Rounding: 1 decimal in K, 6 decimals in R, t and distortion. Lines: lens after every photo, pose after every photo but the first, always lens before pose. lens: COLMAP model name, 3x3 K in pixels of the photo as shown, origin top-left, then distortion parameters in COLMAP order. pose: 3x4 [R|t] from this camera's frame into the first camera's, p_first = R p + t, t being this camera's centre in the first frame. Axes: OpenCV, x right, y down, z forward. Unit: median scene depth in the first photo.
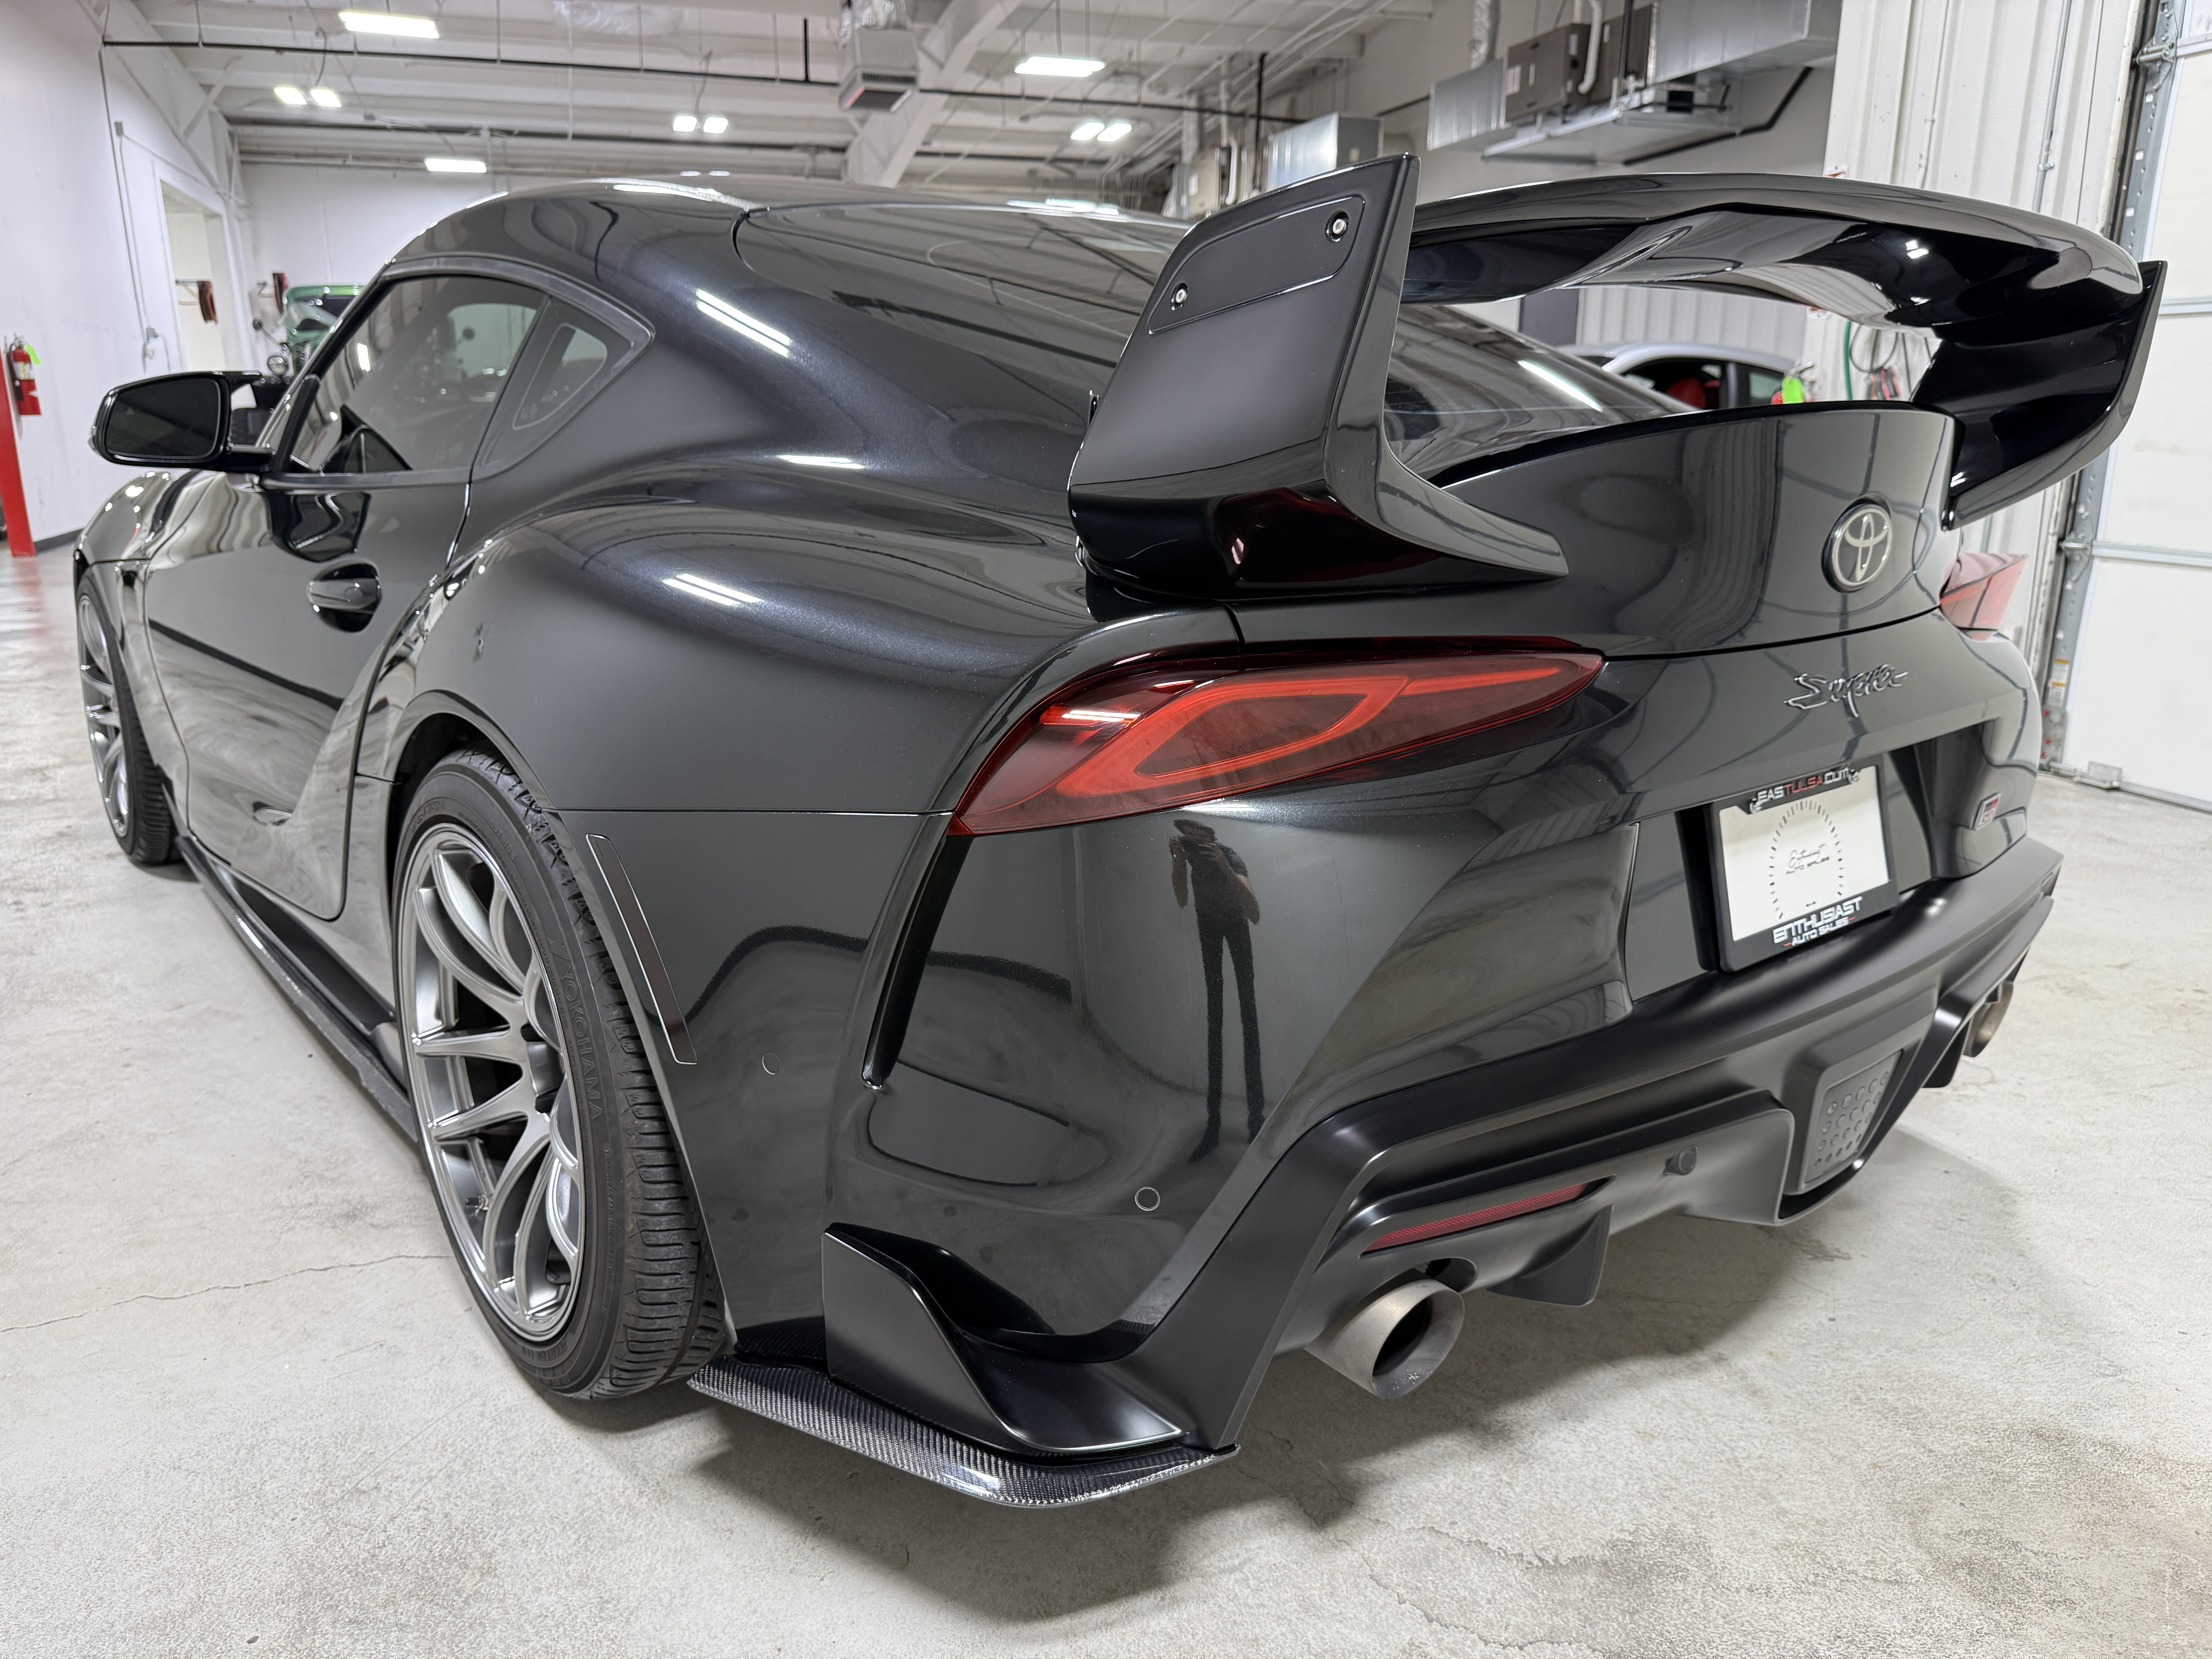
lens RADIAL K [[1569.6, 0, 1092.5], [0, 1569.6, 830.3], [0, 0, 1]] dist [-0.002558, 0.000172]
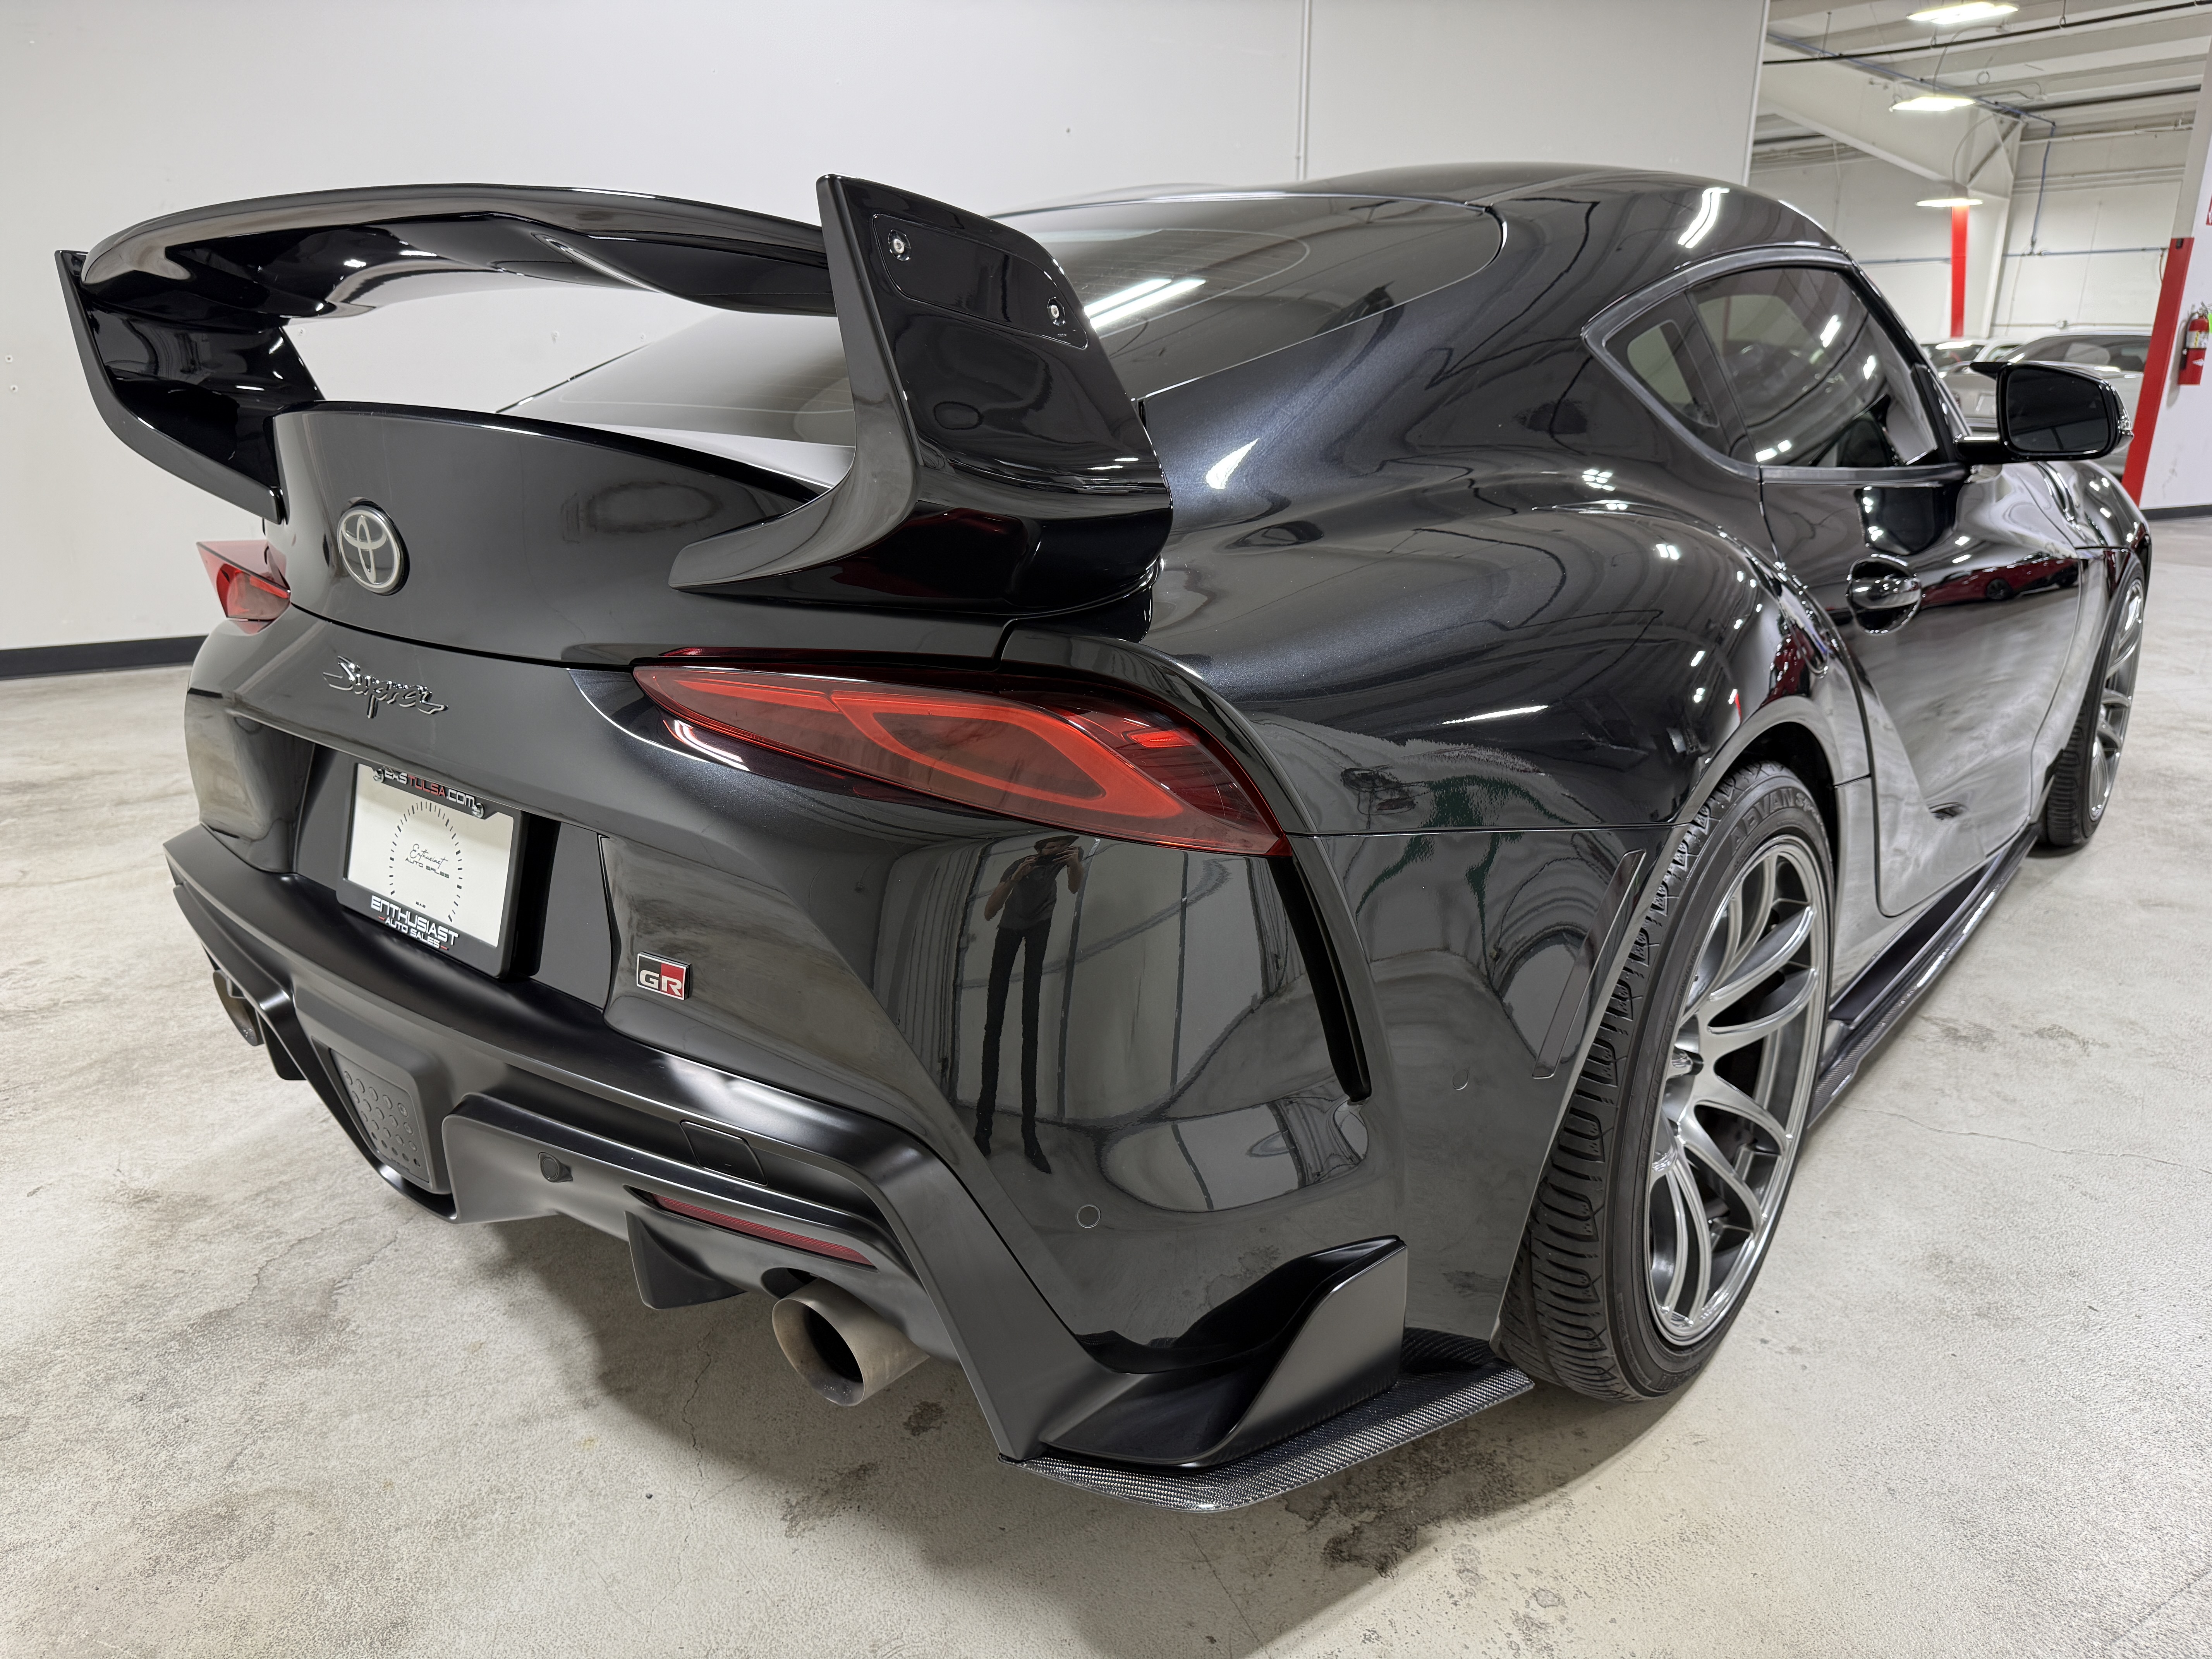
lens RADIAL K [[1554.6, 0, 1106.0], [0, 1554.6, 829.5], [0, 0, 1]] dist [-0.000741, 0.000005]
pose [[0.206980, 0.295350, -0.932699, 0.168250], [-0.274044, 0.932682, 0.234531, -0.040379], [0.939180, 0.207057, 0.273986, 0.130255]]
